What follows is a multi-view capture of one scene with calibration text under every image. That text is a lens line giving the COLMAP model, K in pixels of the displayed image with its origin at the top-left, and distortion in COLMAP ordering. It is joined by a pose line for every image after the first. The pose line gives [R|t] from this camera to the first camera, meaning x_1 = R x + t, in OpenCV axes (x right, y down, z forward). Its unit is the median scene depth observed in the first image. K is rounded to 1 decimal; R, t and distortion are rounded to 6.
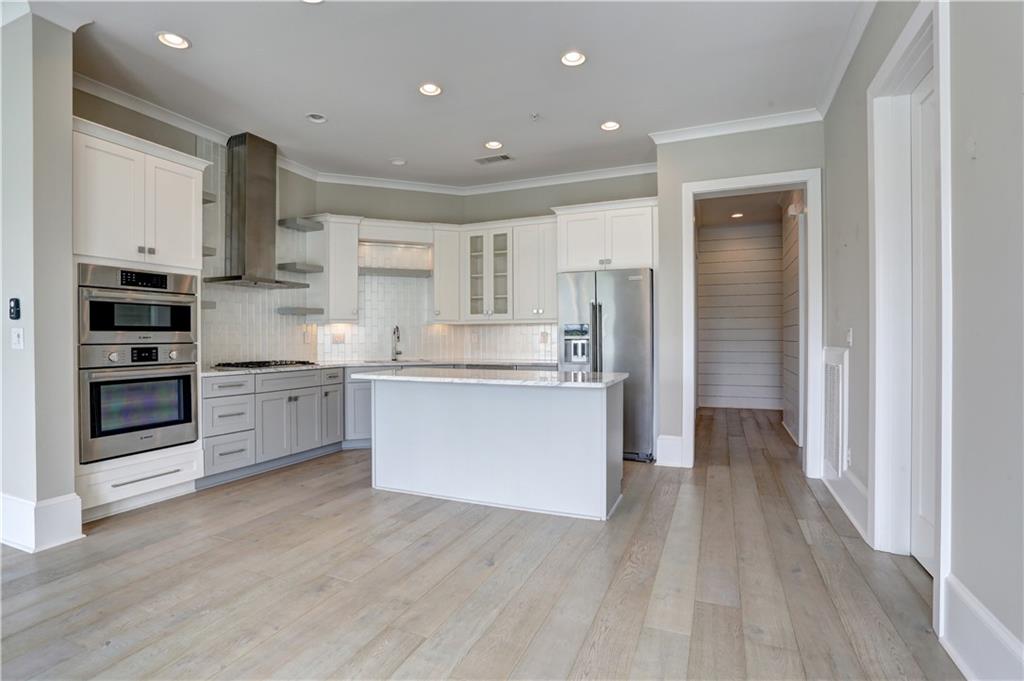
lens RADIAL K [[497.6, 0, 507.1], [0, 497.6, 340.0], [0, 0, 1]] dist [-0.052248, 0.012147]
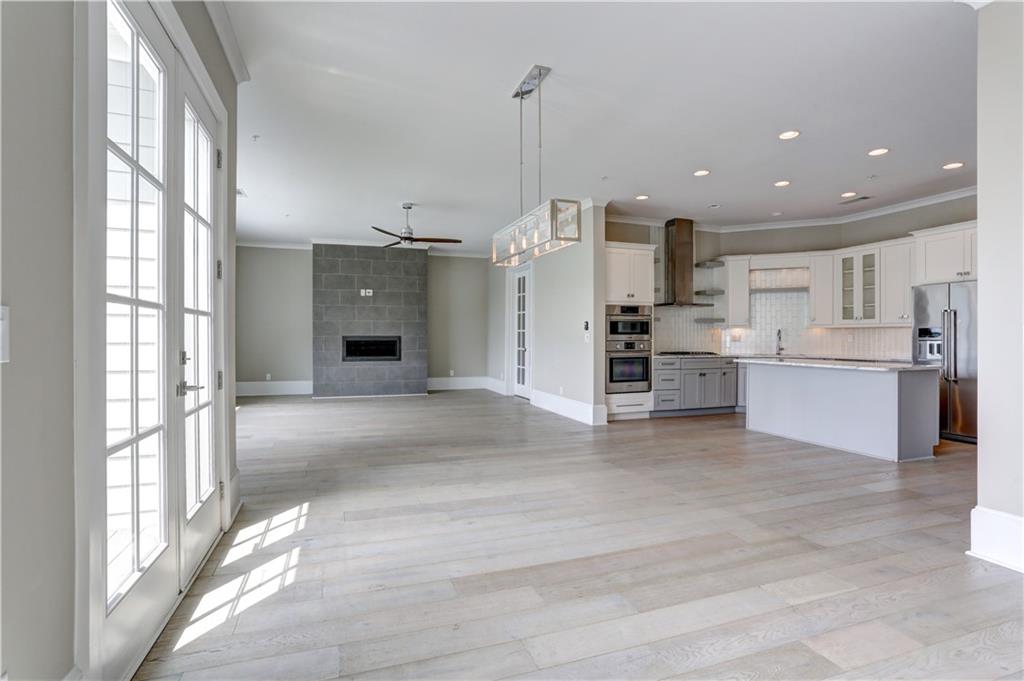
lens RADIAL K [[497.6, 0, 502.6], [0, 497.6, 338.1], [0, 0, 1]] dist [-0.052248, 0.012147]
pose [[0.677291, 0.005940, -0.735691, 0.328465], [-0.005631, 0.999980, 0.002891, -0.004504], [0.735694, 0.002185, 0.677311, -0.616484]]
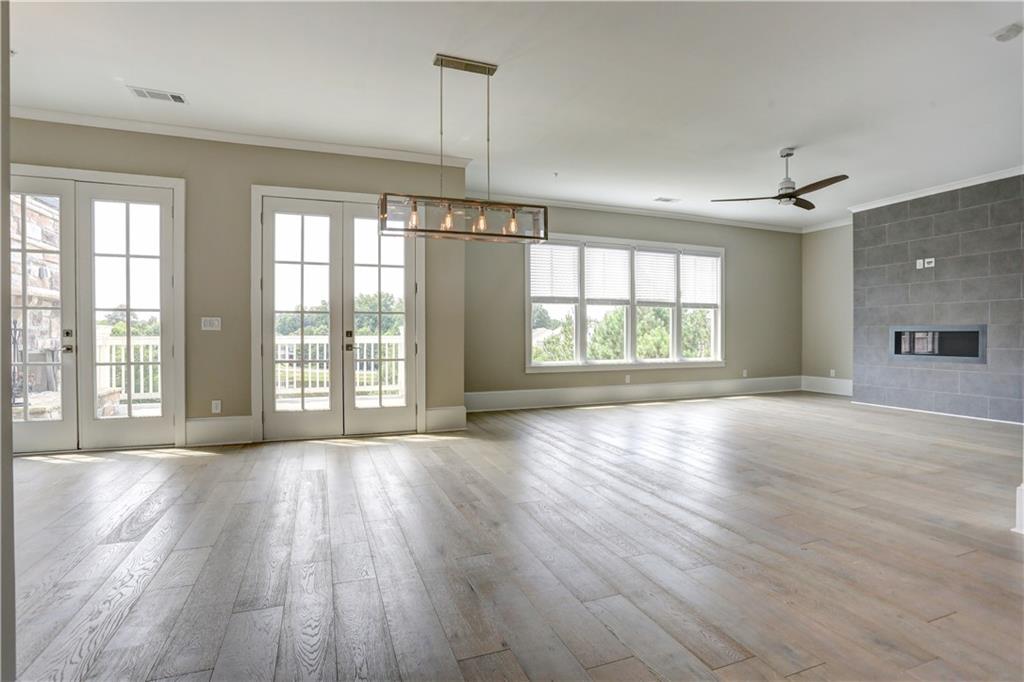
lens RADIAL K [[497.6, 0, 509.1], [0, 497.6, 339.0], [0, 0, 1]] dist [-0.052248, 0.012147]
pose [[-0.706126, 0.013754, -0.707952, 0.281008], [0.003774, 0.999870, 0.015661, 0.010501], [0.708076, 0.008387, -0.706087, 0.562276]]
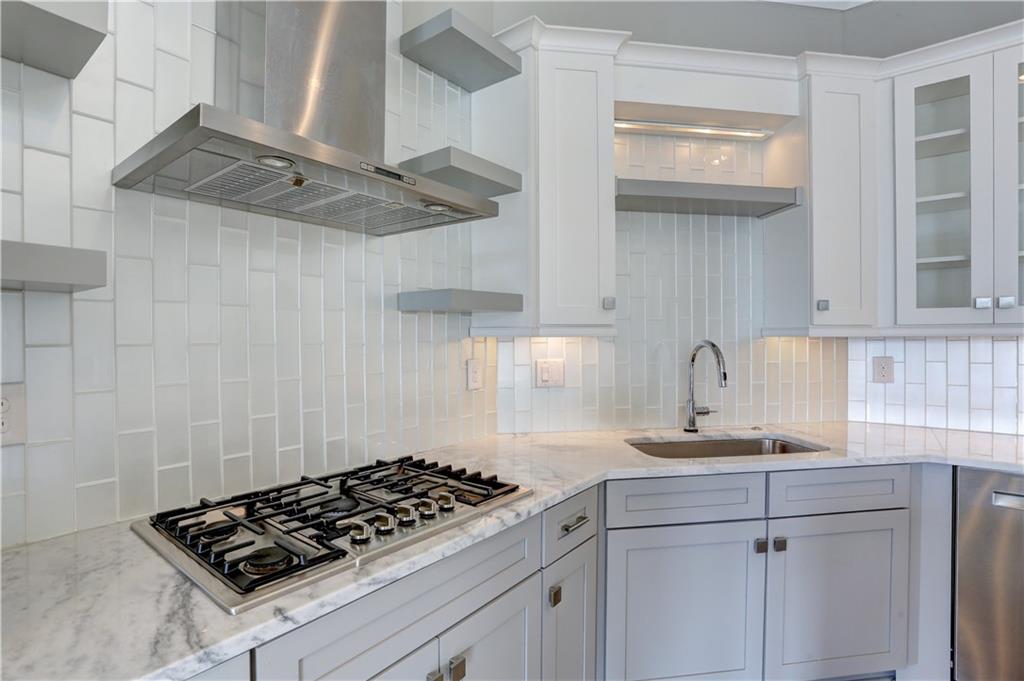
lens RADIAL K [[497.6, 0, 517.8], [0, 497.6, 340.8], [0, 0, 1]] dist [-0.052248, 0.012147]
pose [[0.972224, 0.001957, -0.234044, -0.347363], [-0.001005, 0.999991, 0.004188, -0.038865], [0.234050, -0.003836, 0.972217, 0.783118]]
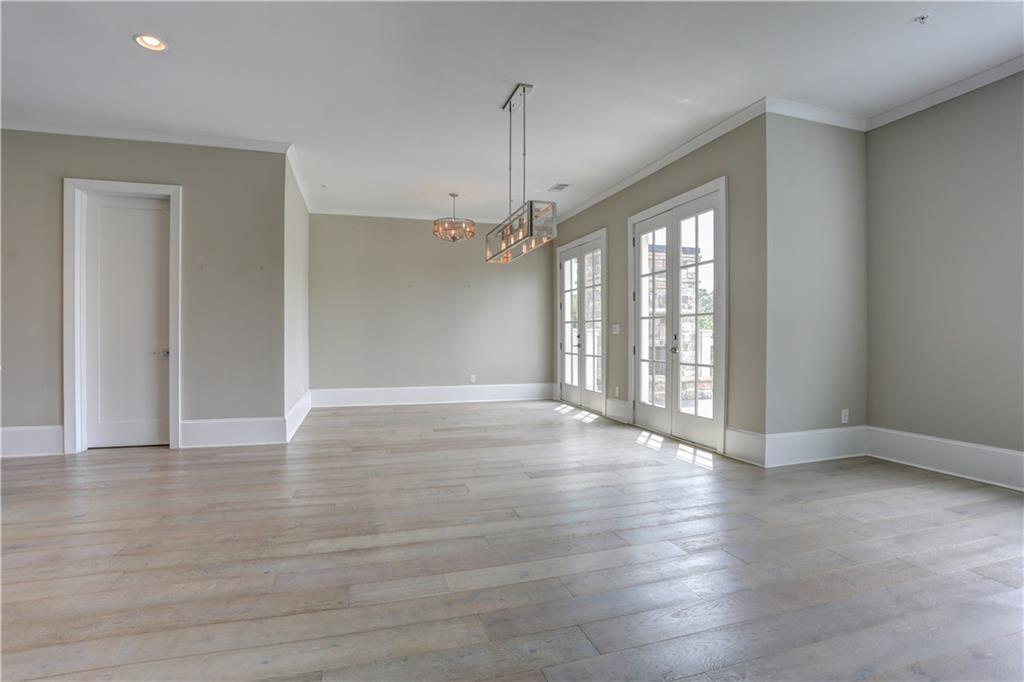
lens RADIAL K [[497.6, 0, 509.2], [0, 497.6, 340.8], [0, 0, 1]] dist [-0.052248, 0.012147]
pose [[-0.659363, -0.001128, 0.751824, -0.890473], [0.002794, 0.999988, 0.003951, 0.018575], [-0.751820, 0.004705, -0.659352, 0.554101]]
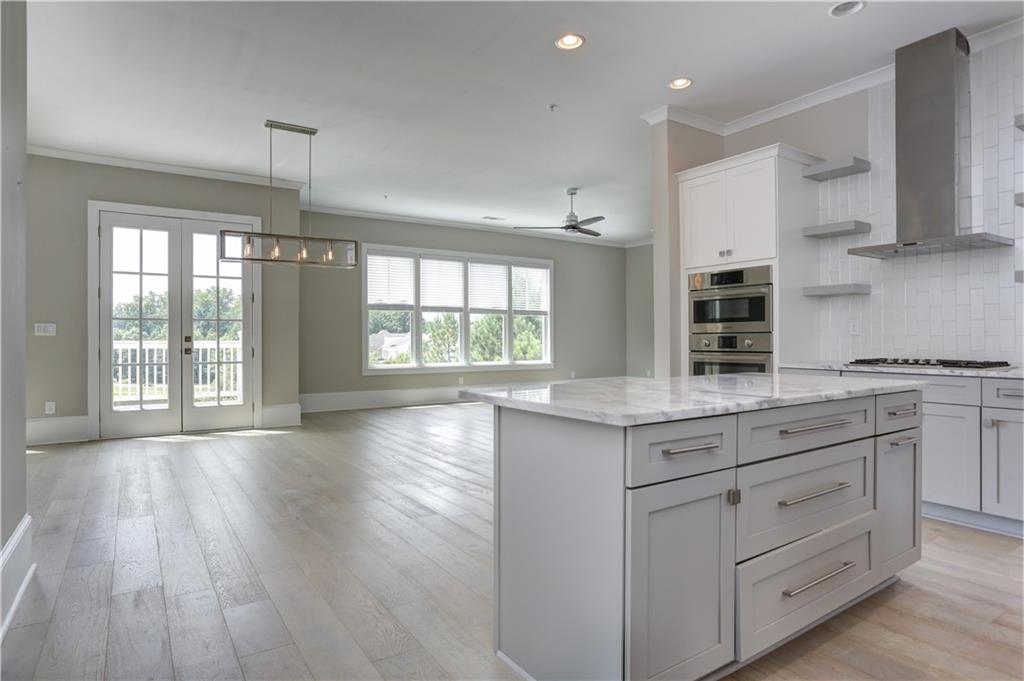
lens RADIAL K [[578.2, 0, 498.1], [0, 578.2, 338.8], [0, 0, 1]] dist [-0.013585, 0.005954]
pose [[-0.548253, 0.007348, -0.836280, 0.524812], [0.003381, 0.999973, 0.006570, 0.007523], [0.836305, 0.000775, -0.548263, 0.955724]]
